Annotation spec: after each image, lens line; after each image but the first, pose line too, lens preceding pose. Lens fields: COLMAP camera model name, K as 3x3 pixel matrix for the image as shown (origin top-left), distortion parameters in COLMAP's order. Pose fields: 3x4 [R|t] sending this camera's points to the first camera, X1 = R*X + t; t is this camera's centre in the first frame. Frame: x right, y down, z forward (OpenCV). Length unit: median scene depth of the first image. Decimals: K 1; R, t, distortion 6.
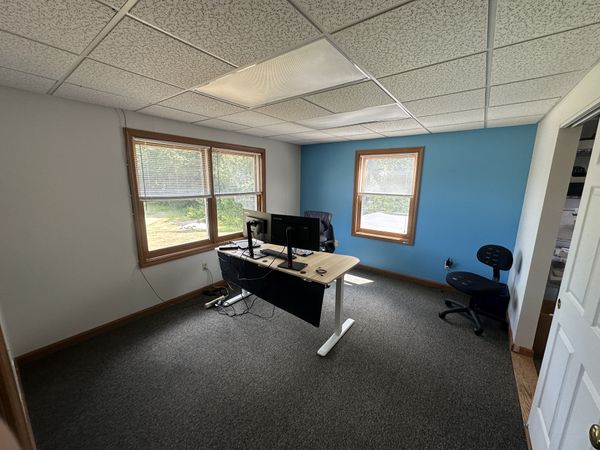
lens RADIAL K [[240.2, 0, 300.0], [0, 240.2, 225.0], [0, 0, 1]] dist [0.000395, -0.000001]
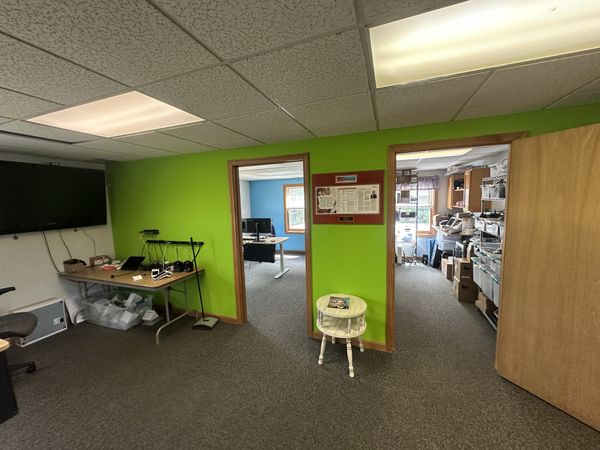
lens RADIAL K [[240.2, 0, 300.0], [0, 240.2, 225.0], [0, 0, 1]] dist [0.000395, -0.000001]
pose [[0.959033, -0.070459, 0.274391, -0.232578], [0.094775, 0.992564, -0.076379, 0.197693], [-0.266969, 0.099256, 0.958580, -1.059537]]
